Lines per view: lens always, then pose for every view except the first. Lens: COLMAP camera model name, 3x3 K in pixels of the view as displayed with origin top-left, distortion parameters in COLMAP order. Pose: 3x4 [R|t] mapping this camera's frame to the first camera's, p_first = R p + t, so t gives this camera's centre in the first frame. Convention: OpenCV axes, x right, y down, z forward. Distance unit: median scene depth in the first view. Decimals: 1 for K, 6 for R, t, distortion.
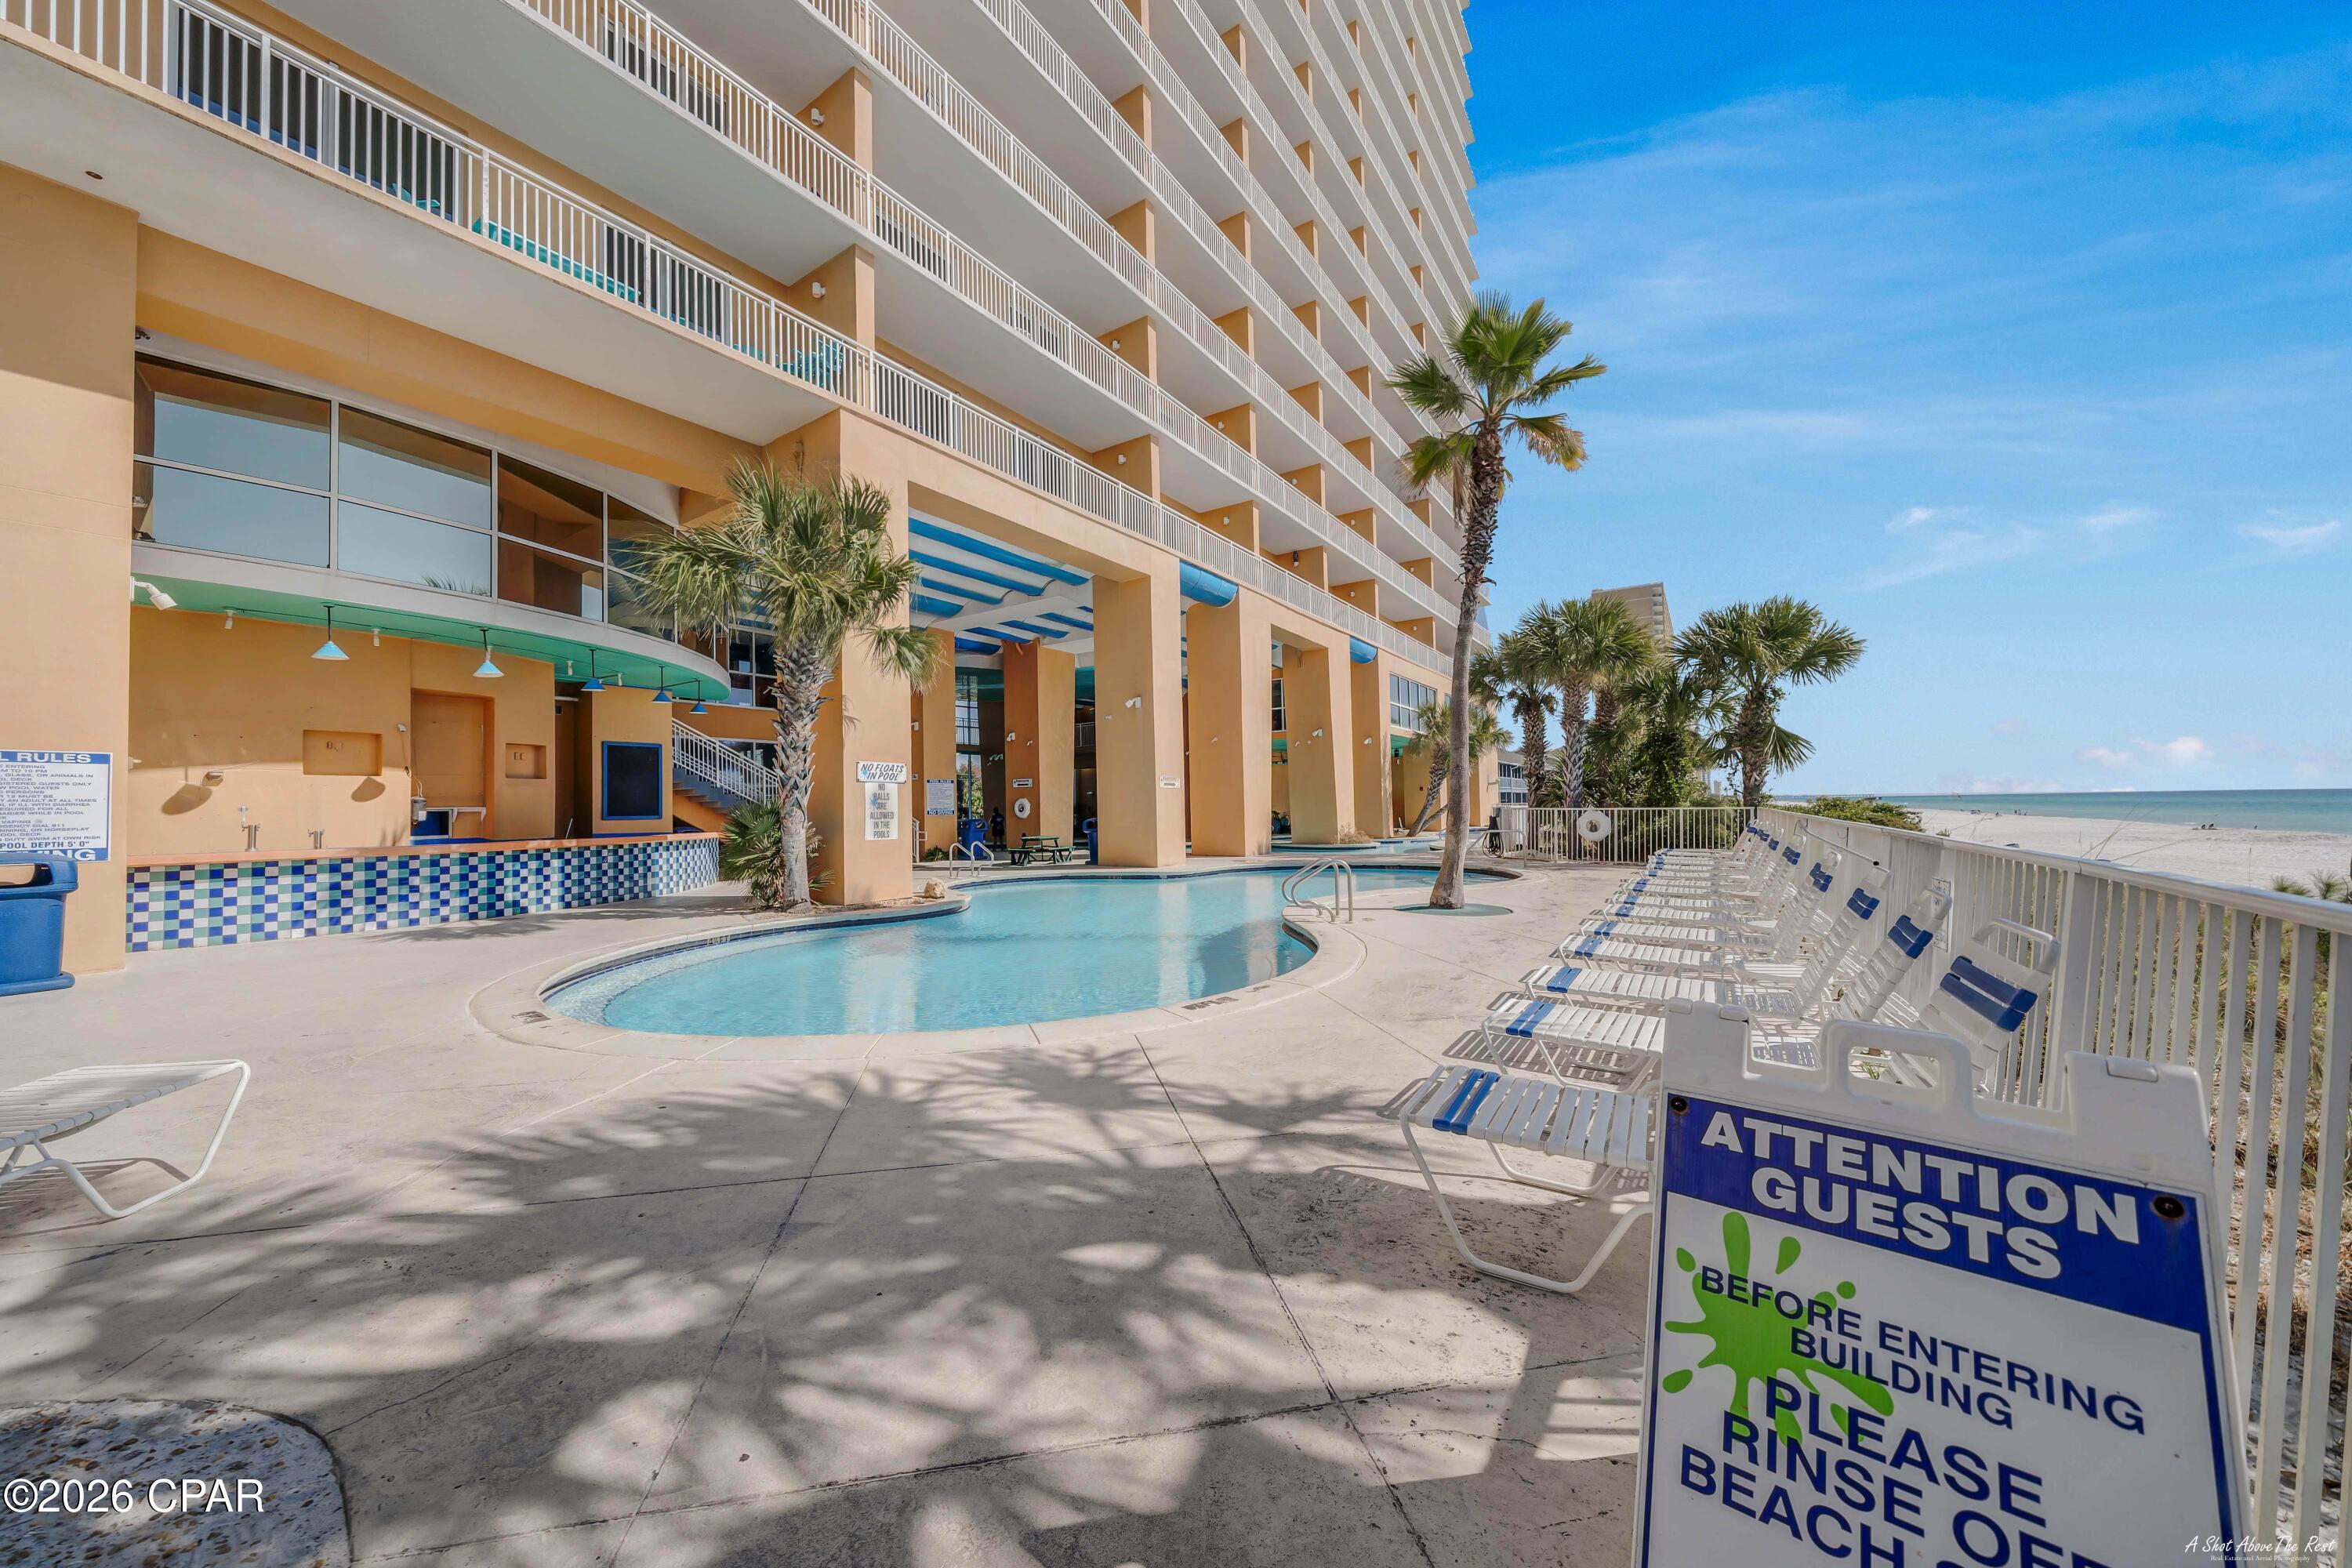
lens RADIAL K [[833.2, 0, 1182.6], [0, 833.2, 796.1], [0, 0, 1]] dist [0.001141, 0.000449]
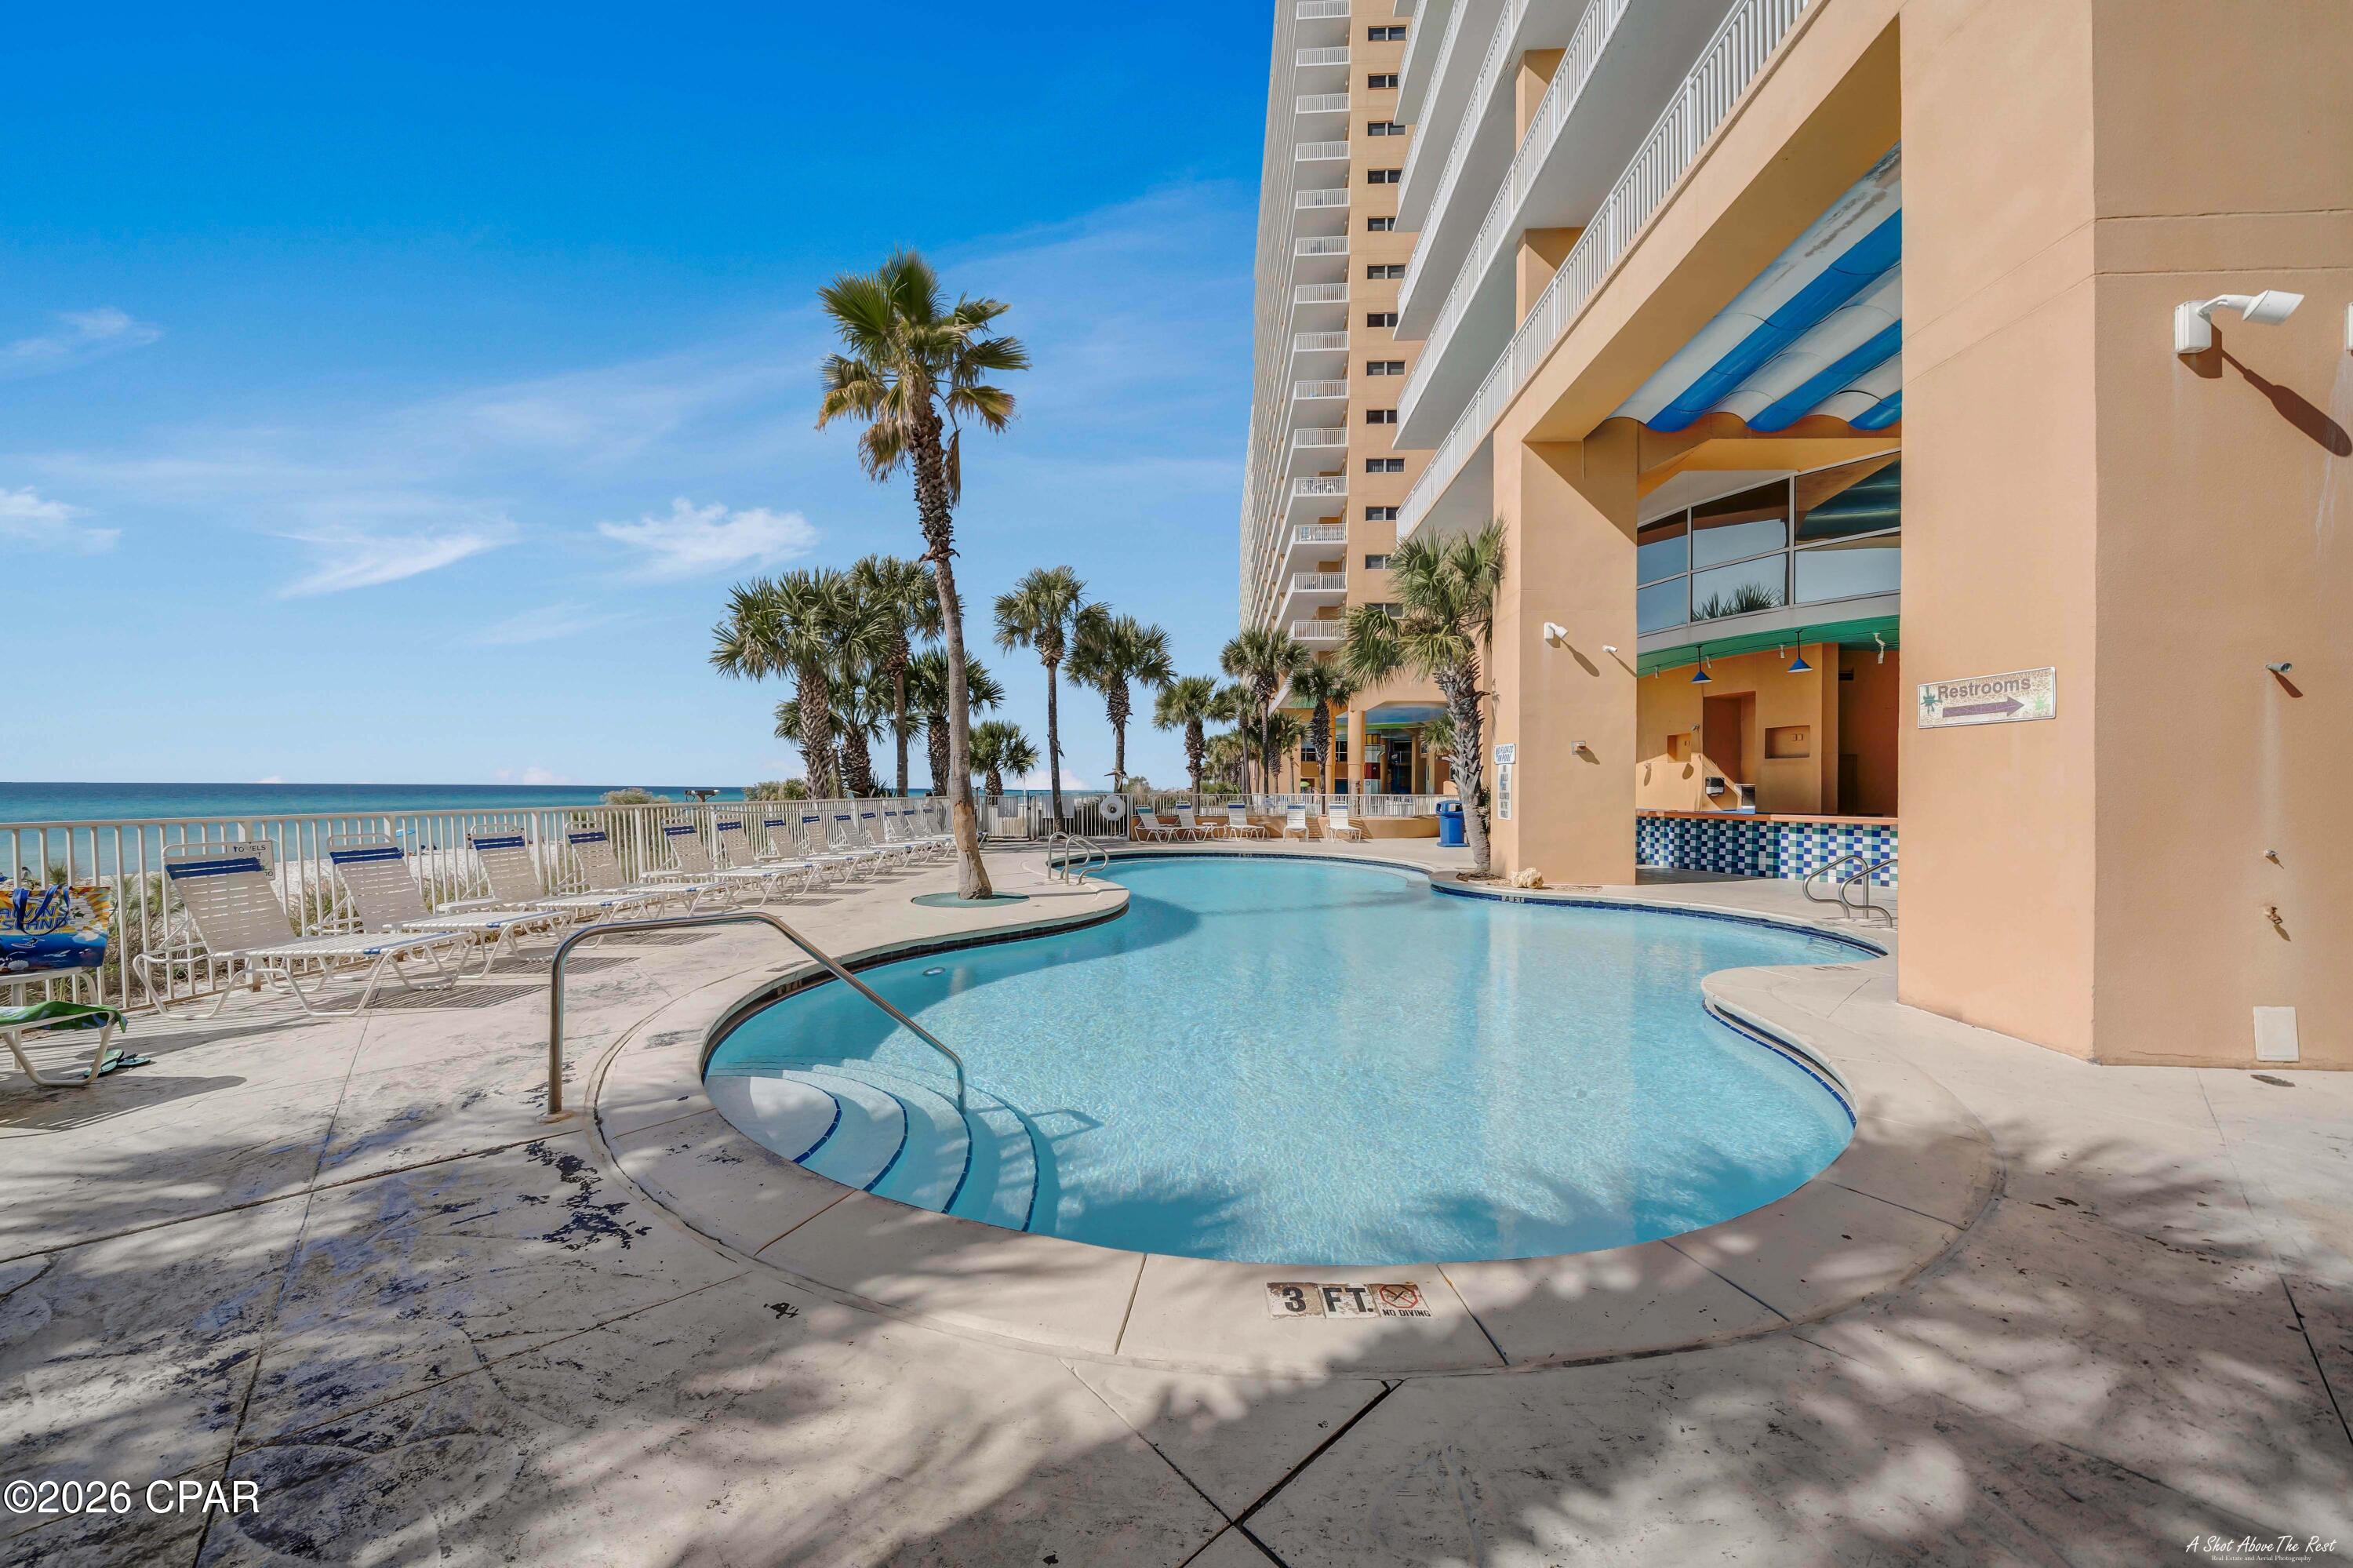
lens RADIAL K [[833.6, 0, 1180.0], [0, 833.6, 788.2], [0, 0, 1]] dist [0.001141, 0.000449]
pose [[-0.856673, 0.010401, -0.515755, 0.480103], [0.014166, 0.999894, -0.003366, 0.011504], [0.515666, -0.010190, -0.856729, 1.578825]]
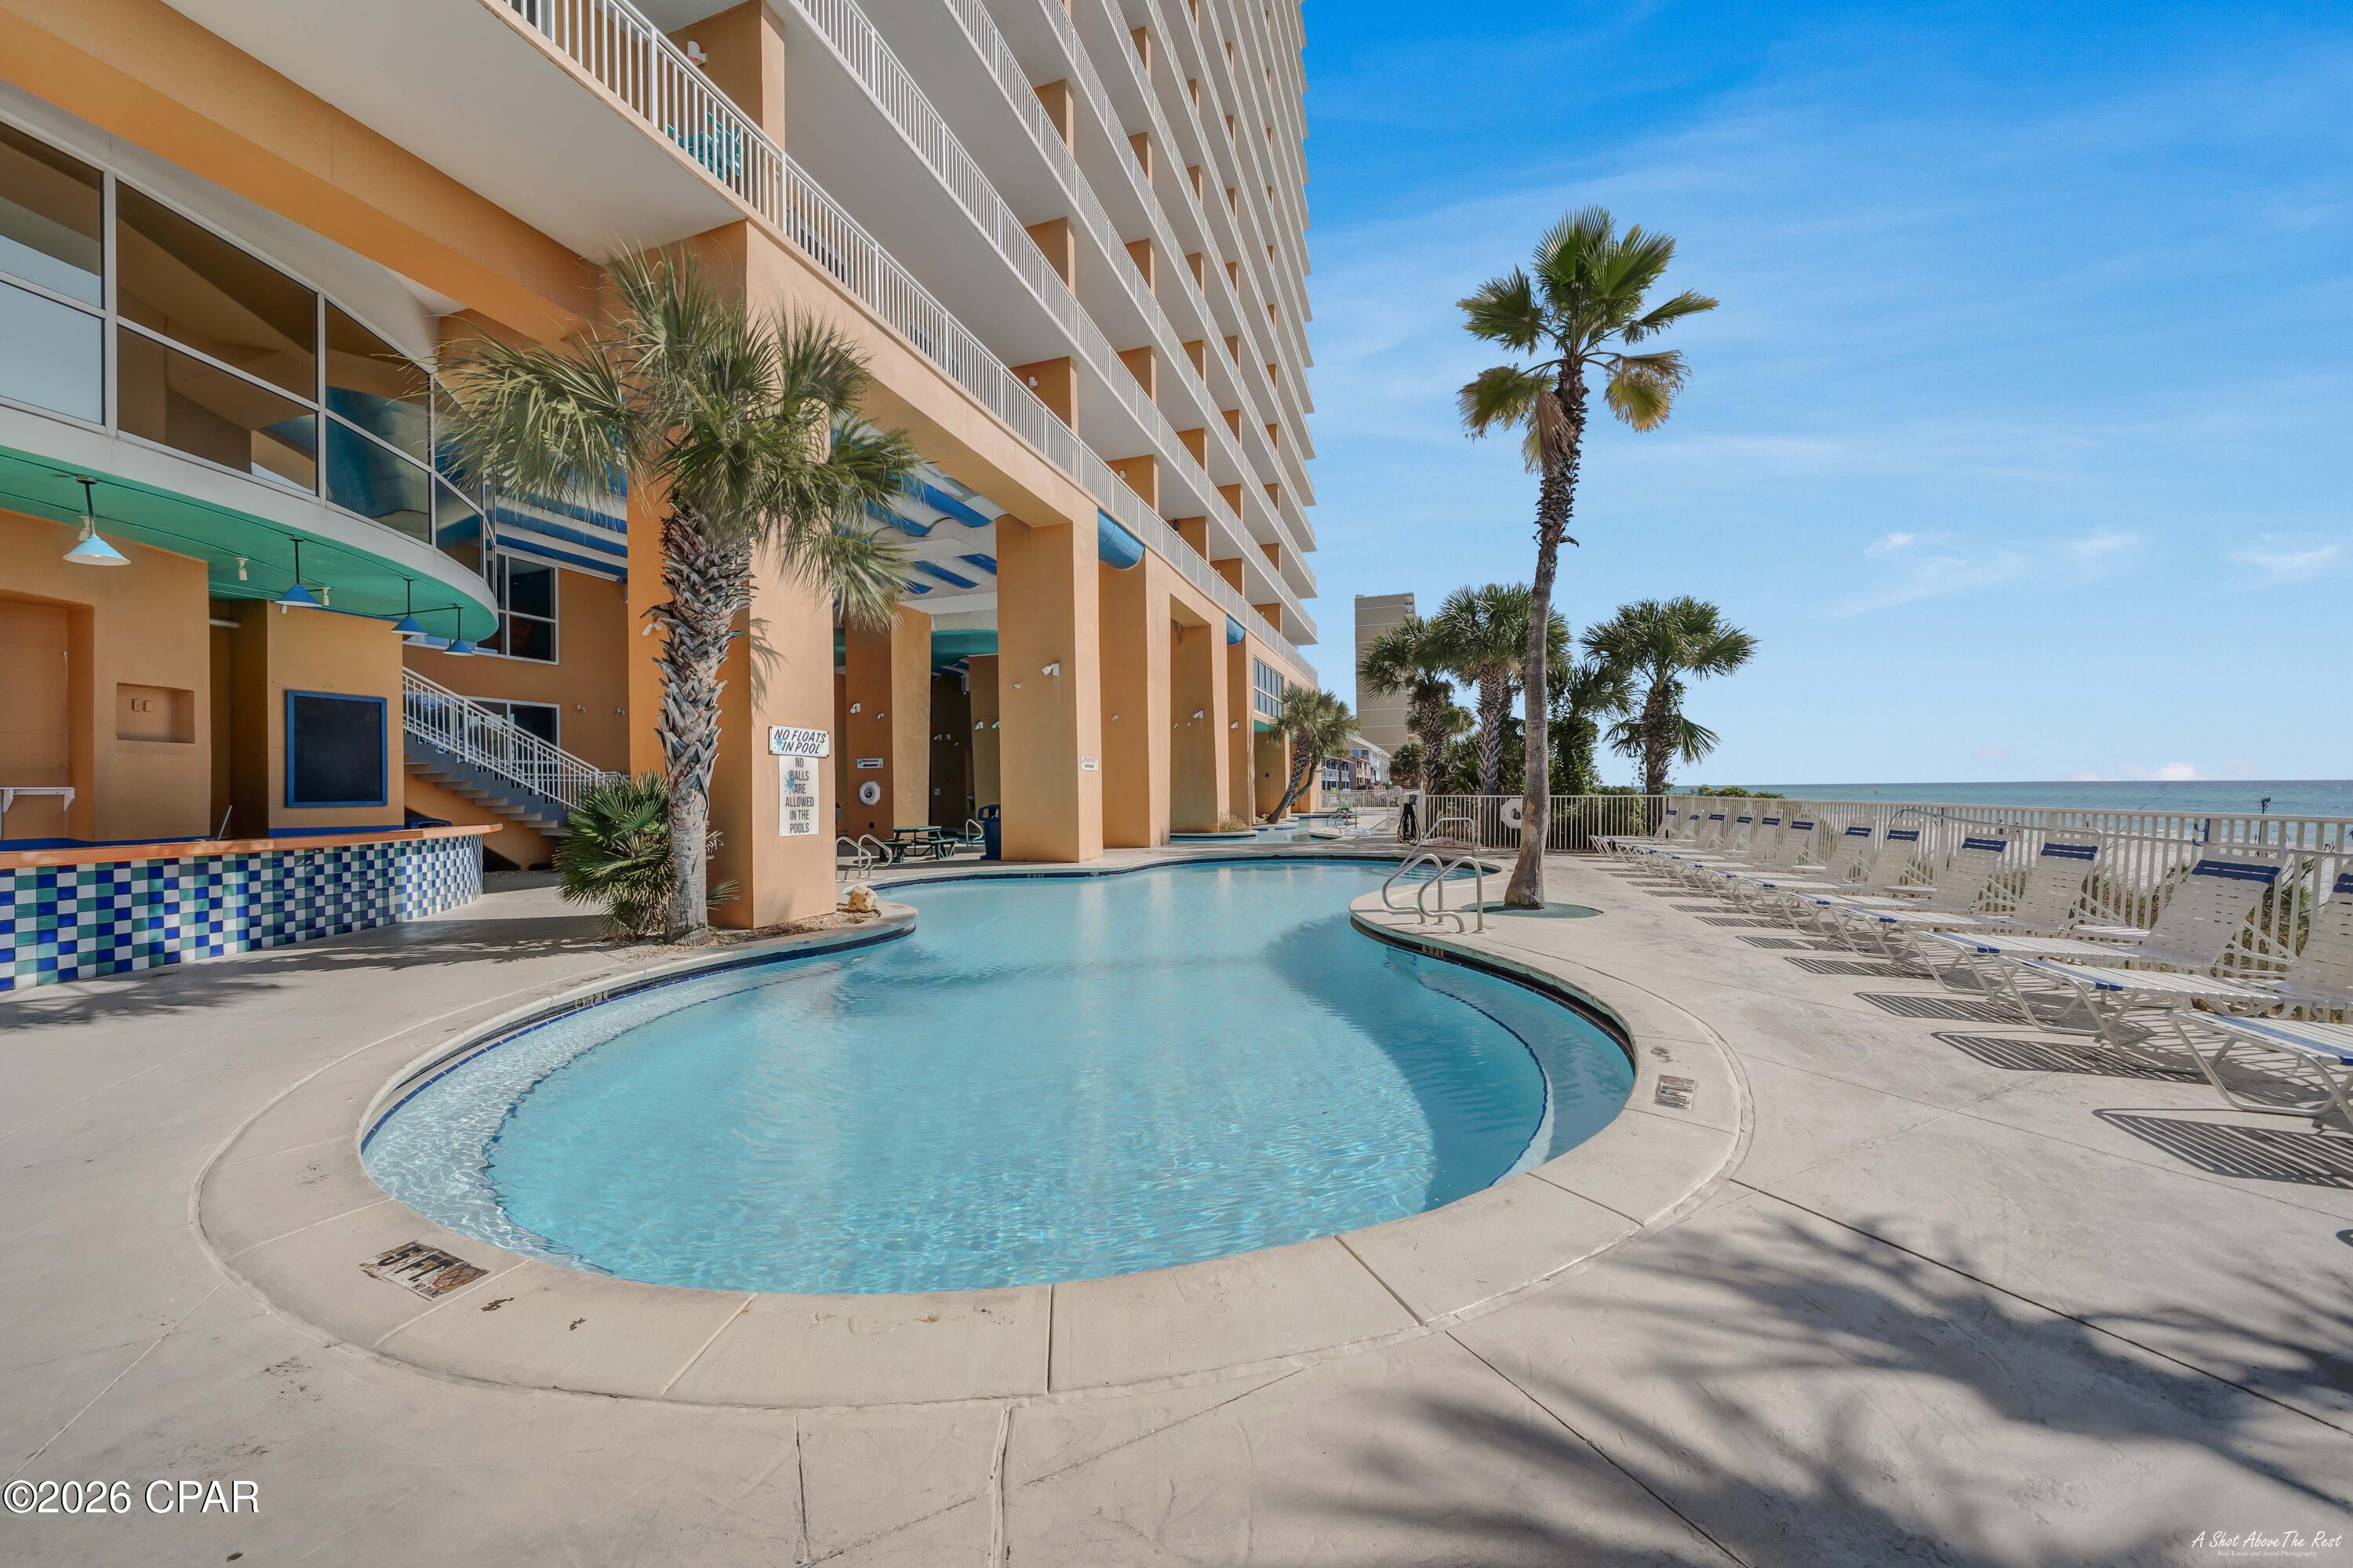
lens RADIAL K [[833.6, 0, 1176.8], [0, 833.6, 790.4], [0, 0, 1]] dist [0.001141, 0.000449]
pose [[0.964067, 0.005191, 0.265608, -0.227126], [-0.007065, 0.999956, 0.006104, 0.006238], [-0.265565, -0.007762, 0.964062, 0.205544]]
